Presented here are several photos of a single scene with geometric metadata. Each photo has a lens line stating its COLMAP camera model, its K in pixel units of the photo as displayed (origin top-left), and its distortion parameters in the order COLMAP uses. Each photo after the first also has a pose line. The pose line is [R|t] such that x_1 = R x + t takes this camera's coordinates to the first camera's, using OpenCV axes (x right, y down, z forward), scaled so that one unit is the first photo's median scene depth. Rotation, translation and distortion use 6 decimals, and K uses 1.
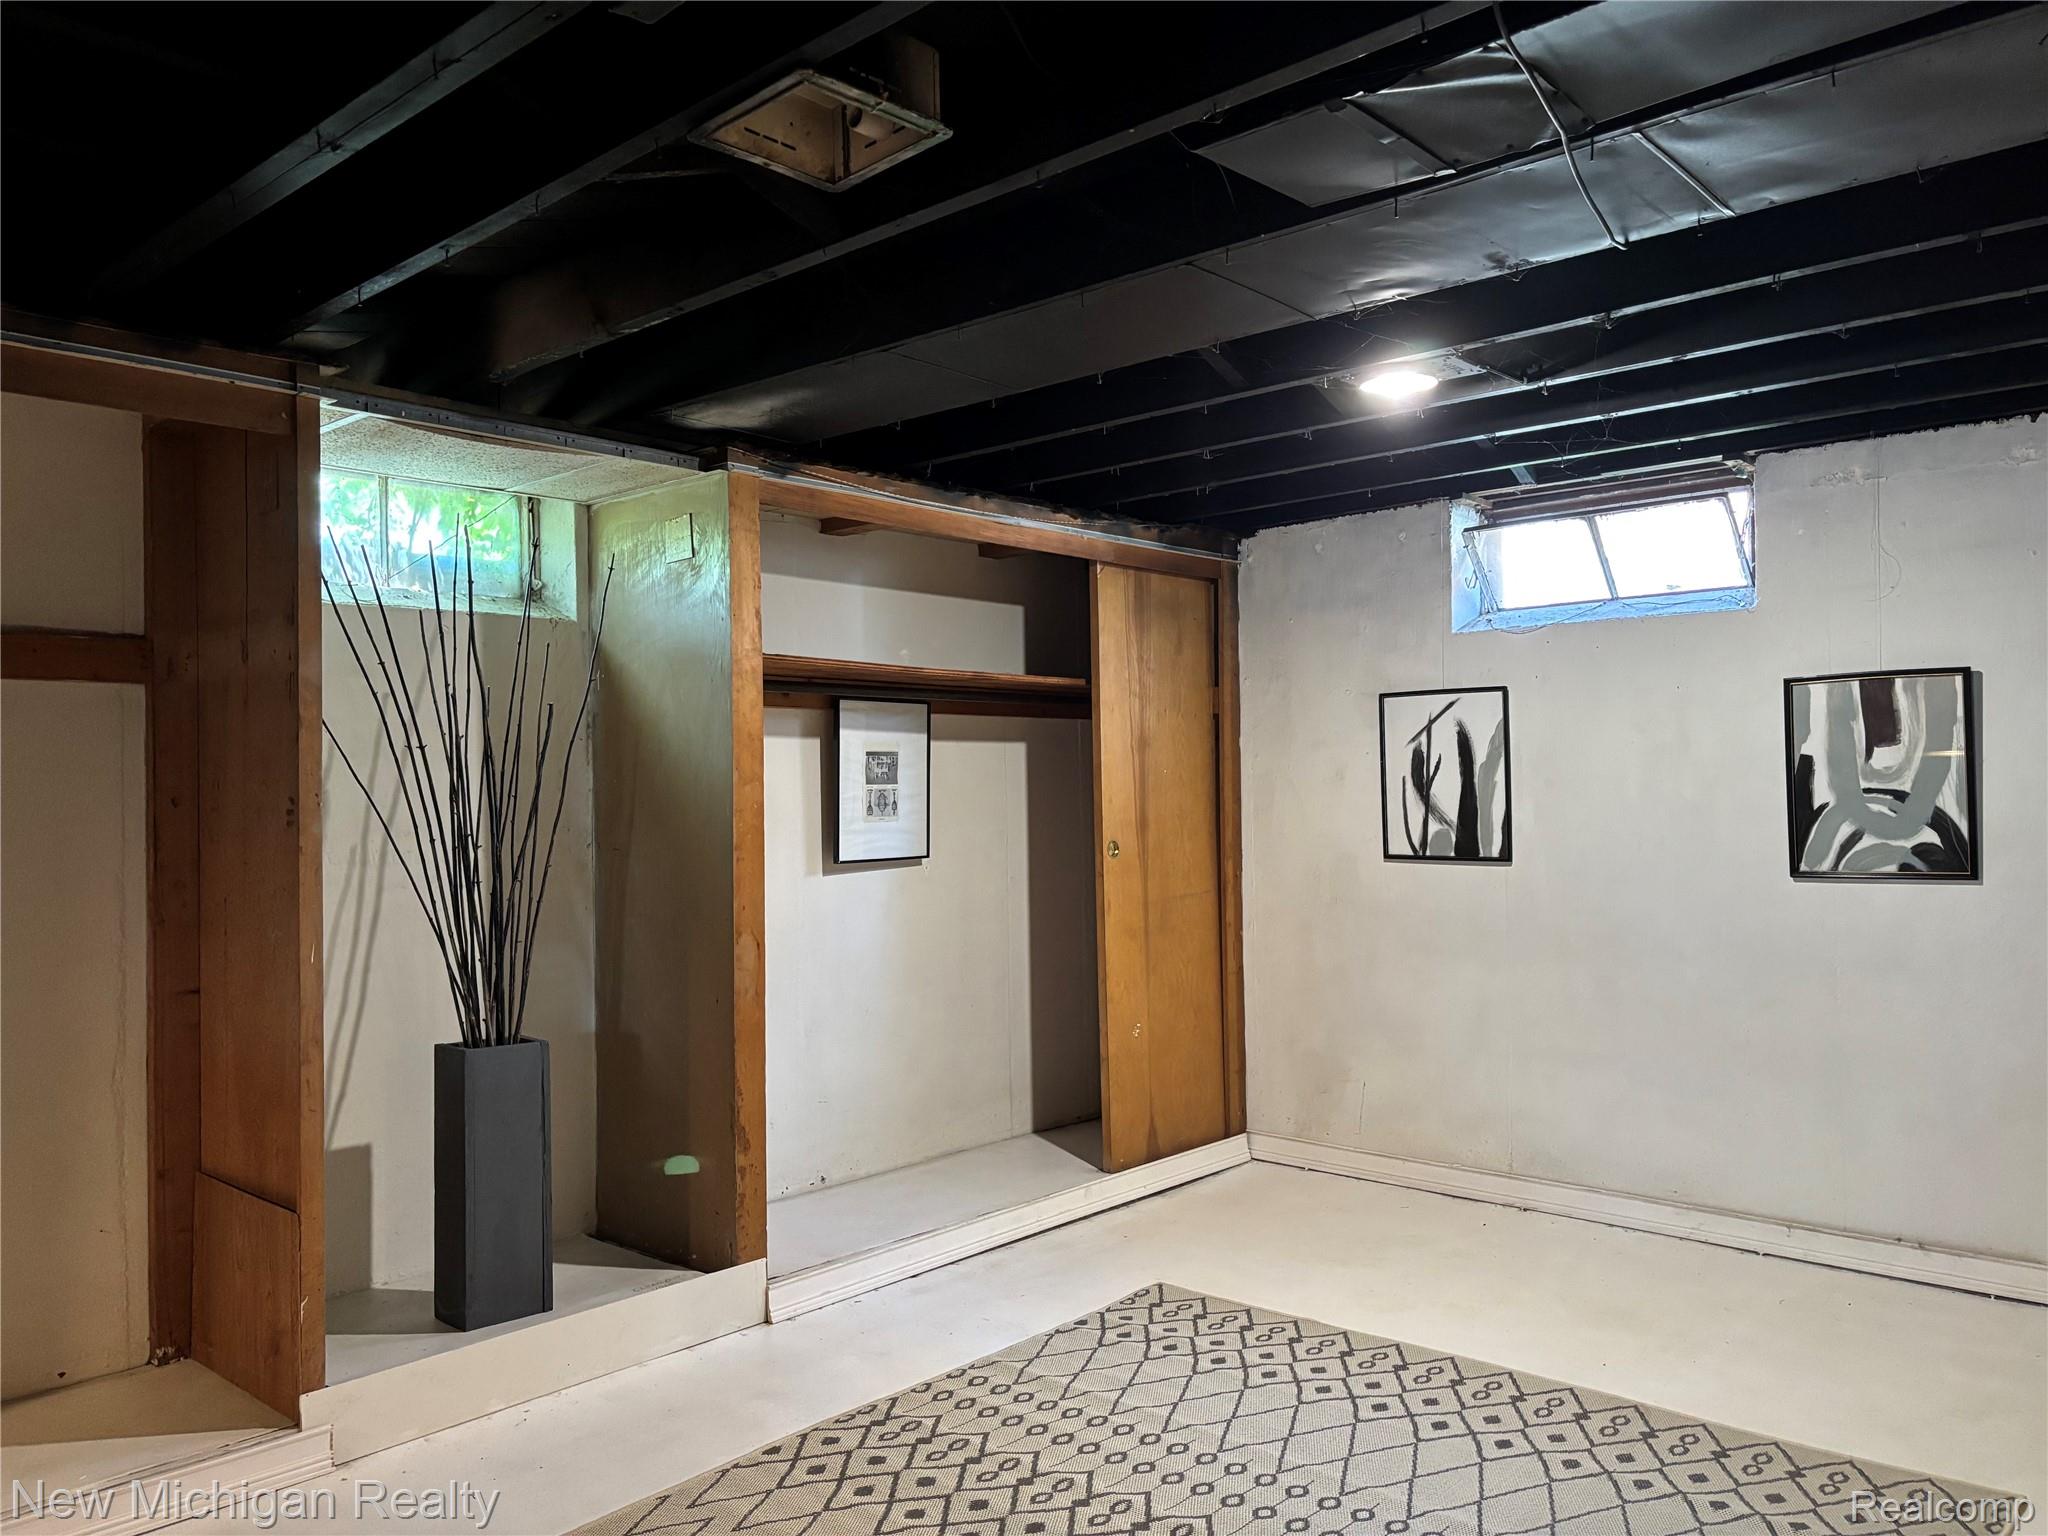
lens RADIAL K [[1558.2, 0, 1032.6], [0, 1558.2, 772.2], [0, 0, 1]] dist [0.047961, -0.072369]
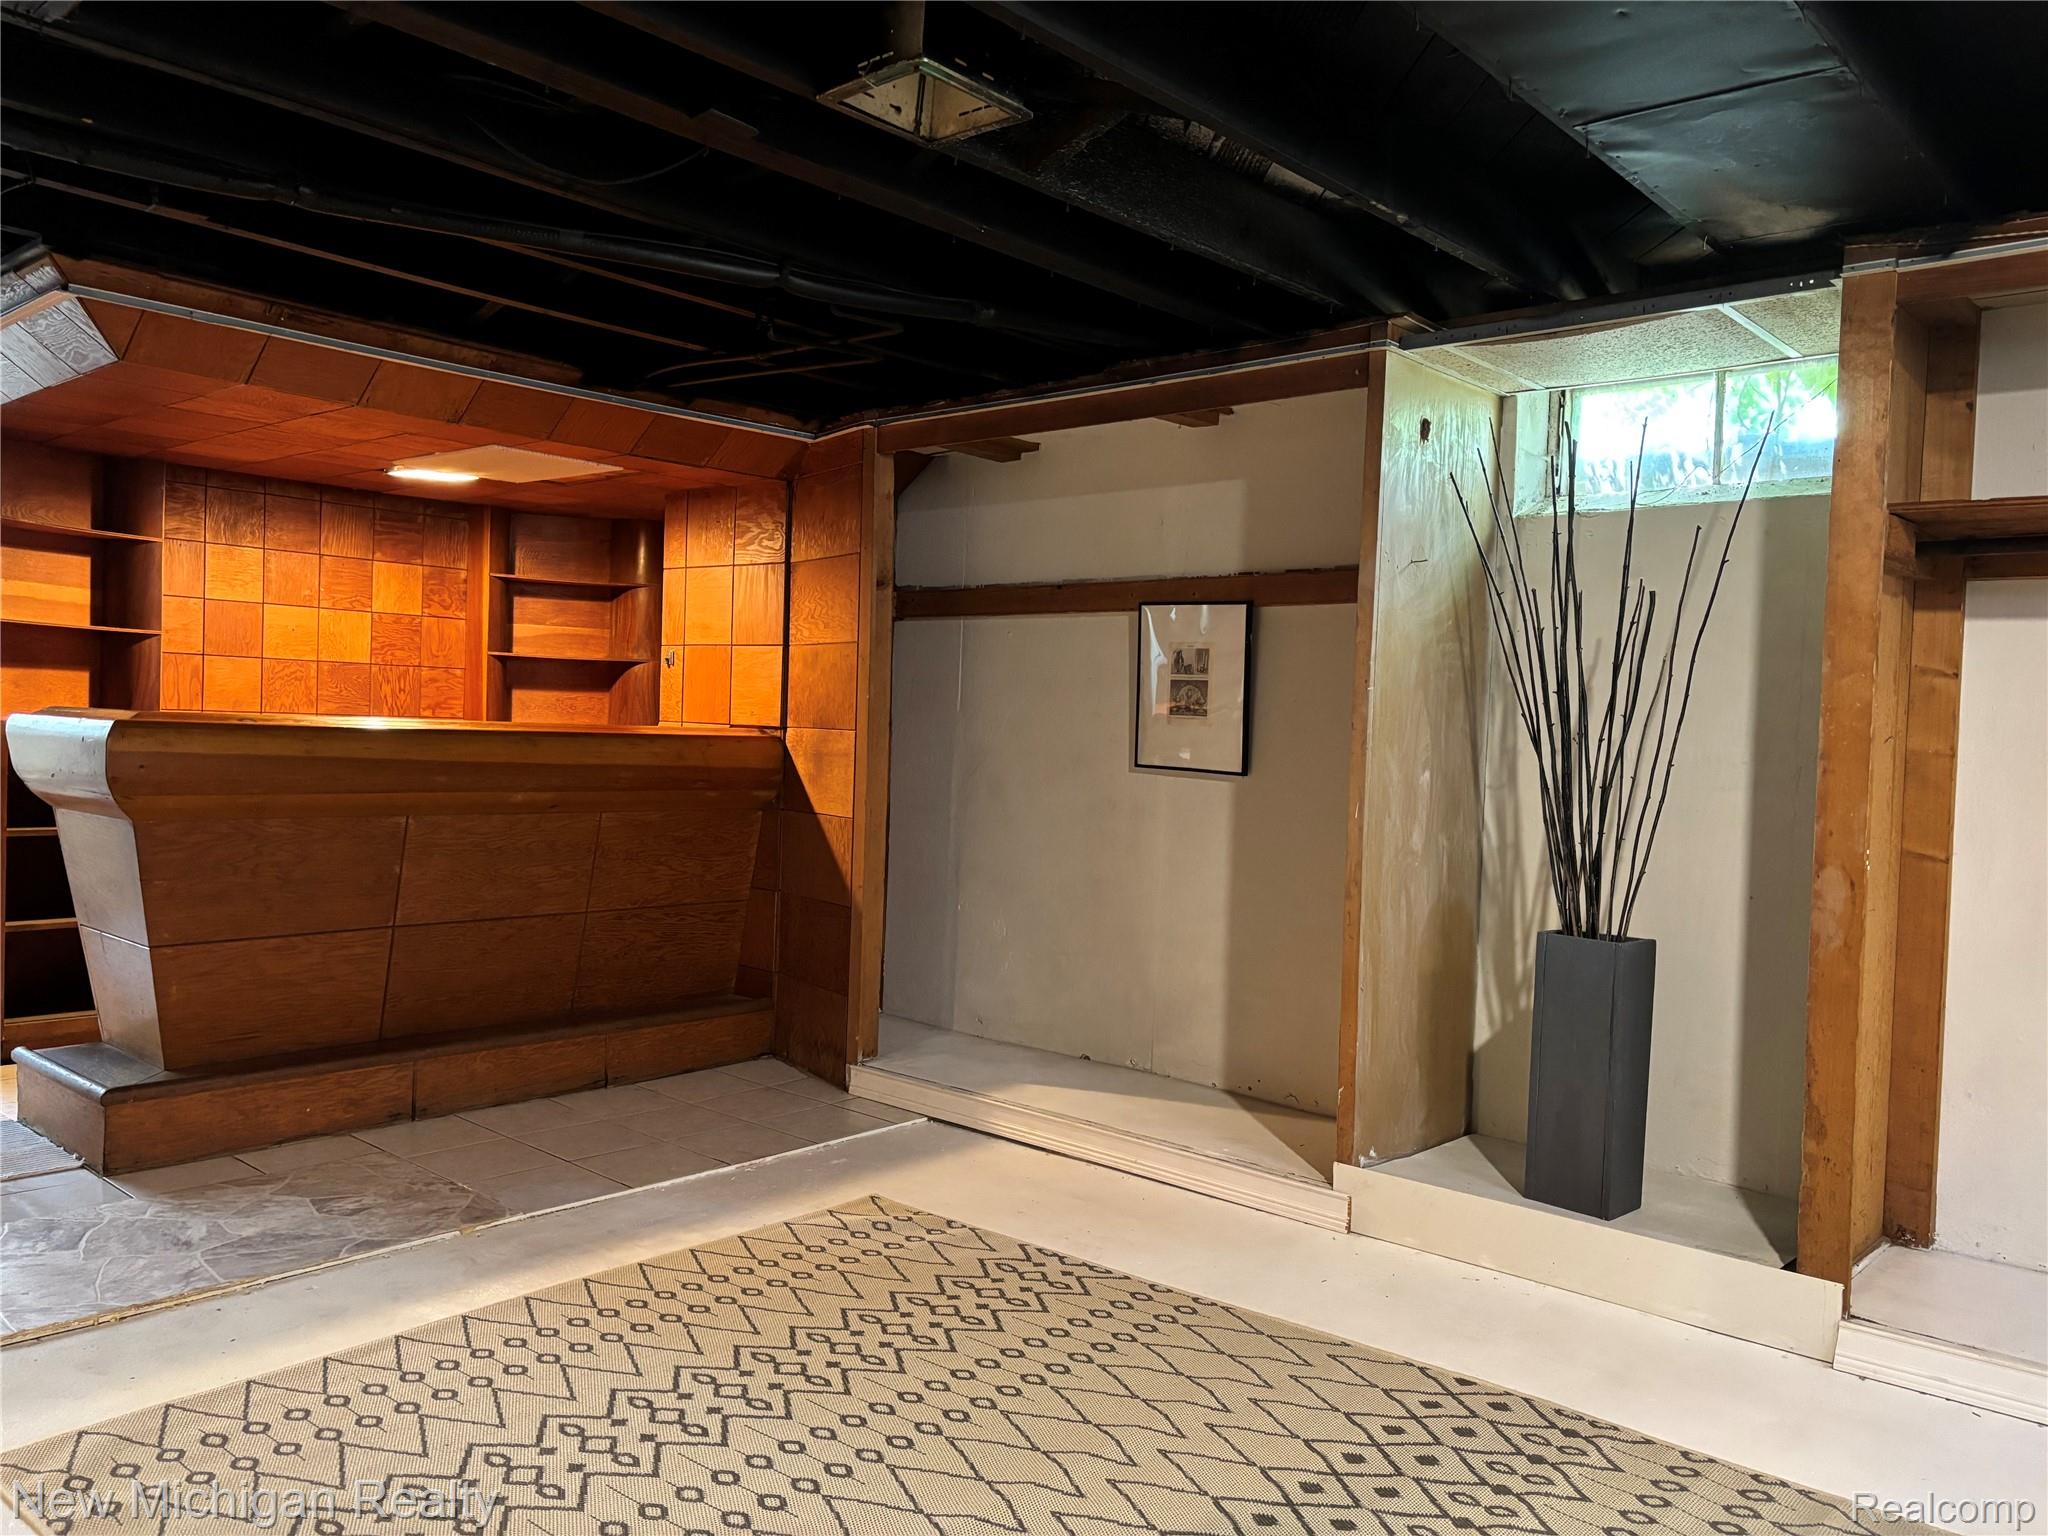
lens RADIAL K [[1558.2, 0, 1032.6], [0, 1558.2, 772.2], [0, 0, 1]] dist [0.047961, -0.072369]
pose [[-0.015607, 0.045789, -0.998829, 0.590600], [-0.010974, 0.998883, 0.045963, 0.022534], [0.999818, 0.011679, -0.015087, 0.586810]]
